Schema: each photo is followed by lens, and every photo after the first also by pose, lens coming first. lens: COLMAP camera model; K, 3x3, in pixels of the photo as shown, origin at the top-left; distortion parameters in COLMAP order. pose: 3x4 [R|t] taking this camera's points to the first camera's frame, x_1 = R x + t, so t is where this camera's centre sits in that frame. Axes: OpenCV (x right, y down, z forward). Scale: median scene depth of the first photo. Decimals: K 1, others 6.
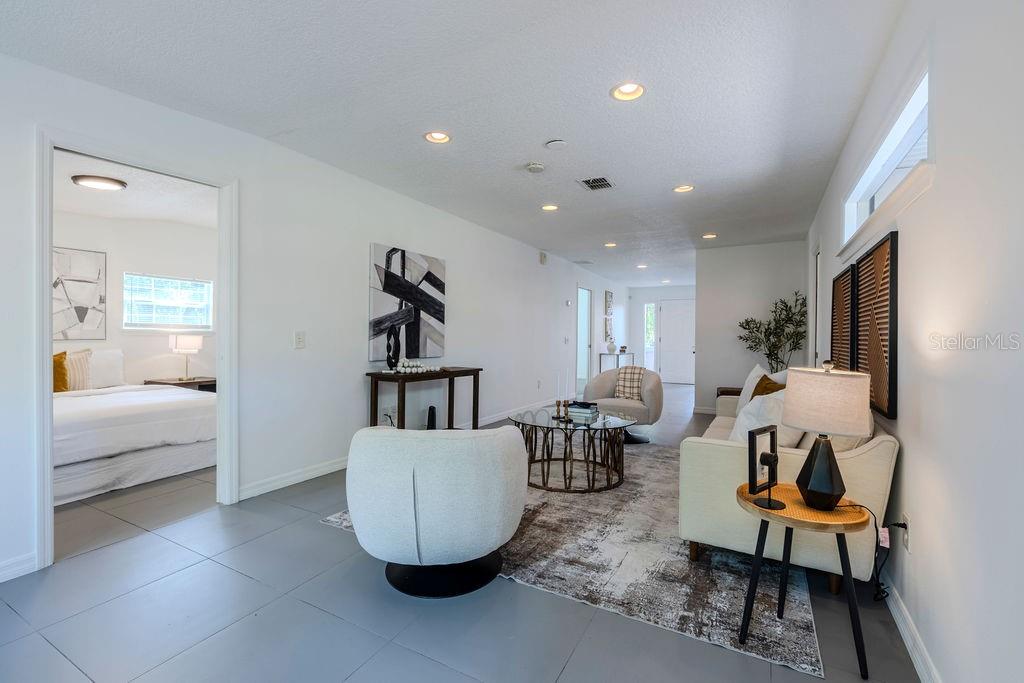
lens RADIAL K [[455.2, 0, 513.6], [0, 455.2, 337.7], [0, 0, 1]] dist [0.001967, 0.000182]
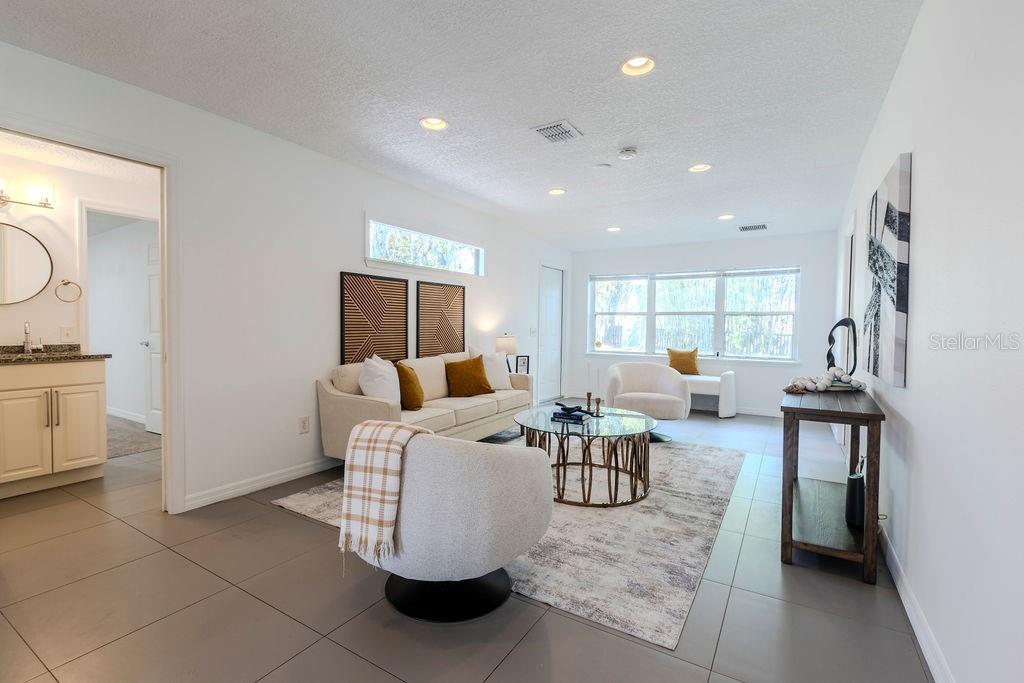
lens RADIAL K [[474.7, 0, 493.7], [0, 474.7, 337.7], [0, 0, 1]] dist [0.001160, 0.000618]
pose [[-0.997755, -0.020409, 0.063791, 0.206289], [-0.018104, 0.999169, 0.036510, -0.014877], [-0.064483, 0.035273, -0.997295, 1.620411]]
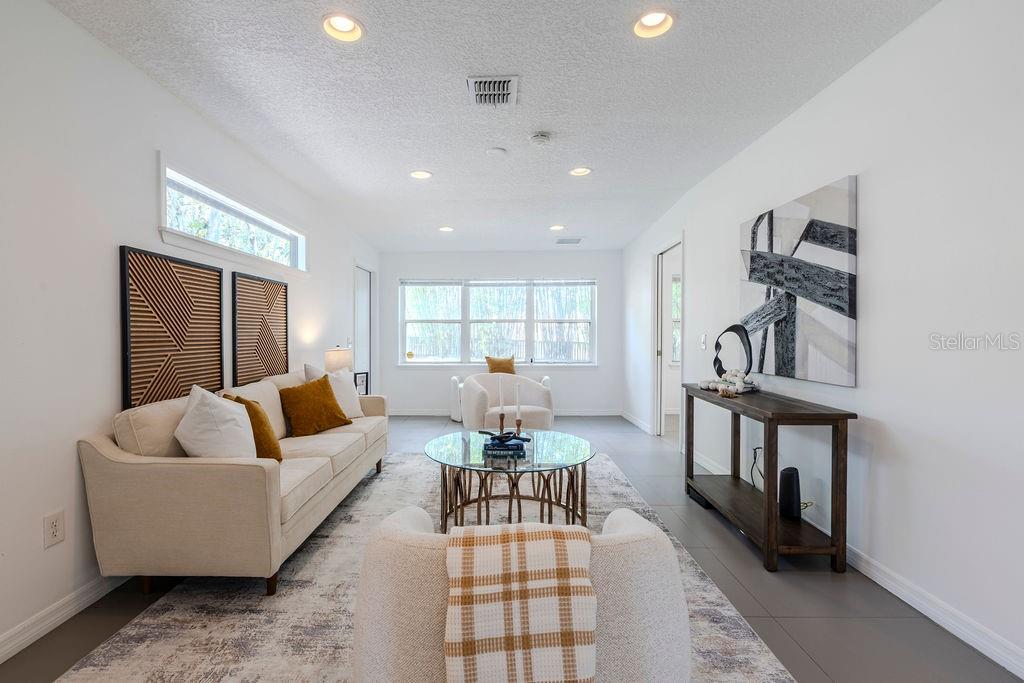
lens RADIAL K [[474.7, 0, 493.7], [0, 474.7, 337.7], [0, 0, 1]] dist [0.001160, 0.000618]
pose [[-0.885767, -0.003299, -0.464119, 0.426492], [-0.009250, 0.999902, 0.010547, -0.010637], [0.464038, 0.013635, -0.885710, 1.398334]]
